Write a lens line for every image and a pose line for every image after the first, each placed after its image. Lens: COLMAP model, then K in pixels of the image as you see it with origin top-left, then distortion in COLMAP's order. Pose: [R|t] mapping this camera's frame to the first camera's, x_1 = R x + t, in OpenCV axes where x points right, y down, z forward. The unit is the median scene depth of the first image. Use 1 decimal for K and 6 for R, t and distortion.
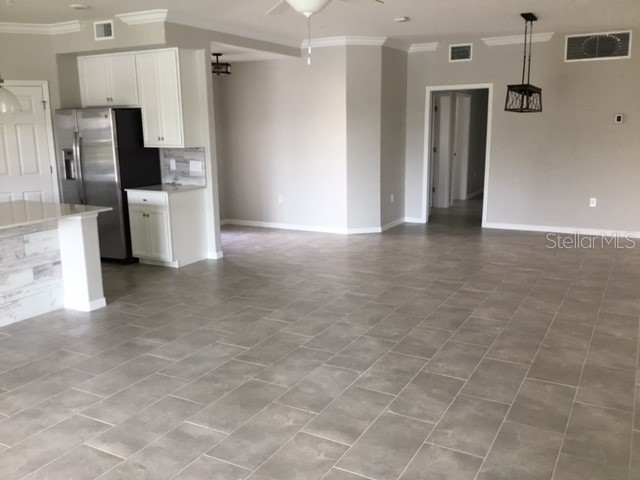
lens RADIAL K [[579.8, 0, 318.9], [0, 579.8, 239.0], [0, 0, 1]] dist [0.024185, 0.000000]
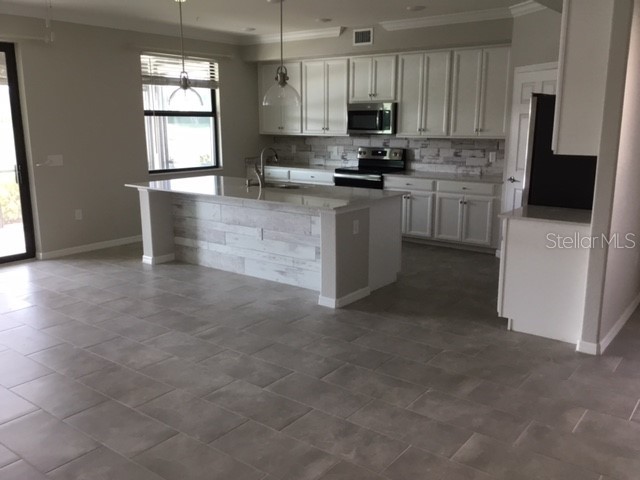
lens RADIAL K [[579.8, 0, 339.3], [0, 579.8, 242.9], [0, 0, 1]] dist [0.024185, 0.000000]
pose [[-0.139587, 0.219561, -0.965561, 0.434654], [-0.185874, 0.951964, 0.243340, -0.181454], [0.972608, 0.213440, -0.092071, 0.891146]]
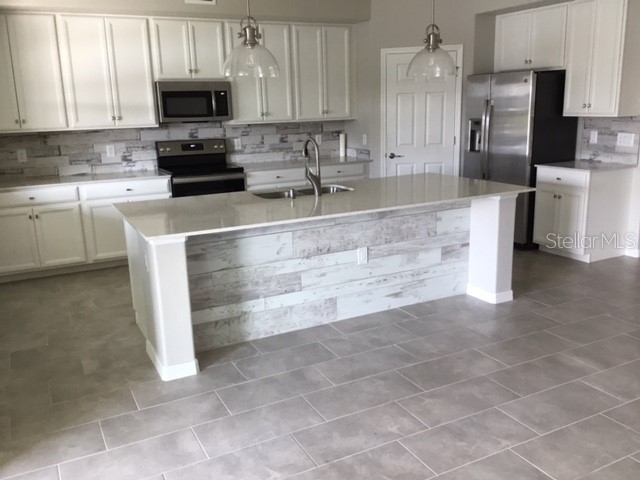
lens RADIAL K [[579.8, 0, 325.1], [0, 579.8, 237.1], [0, 0, 1]] dist [0.024185, 0.000000]
pose [[0.834238, 0.114981, -0.539284, -0.117464], [-0.090603, 0.993308, 0.071628, -0.012706], [0.543911, -0.010894, 0.839072, 0.100189]]
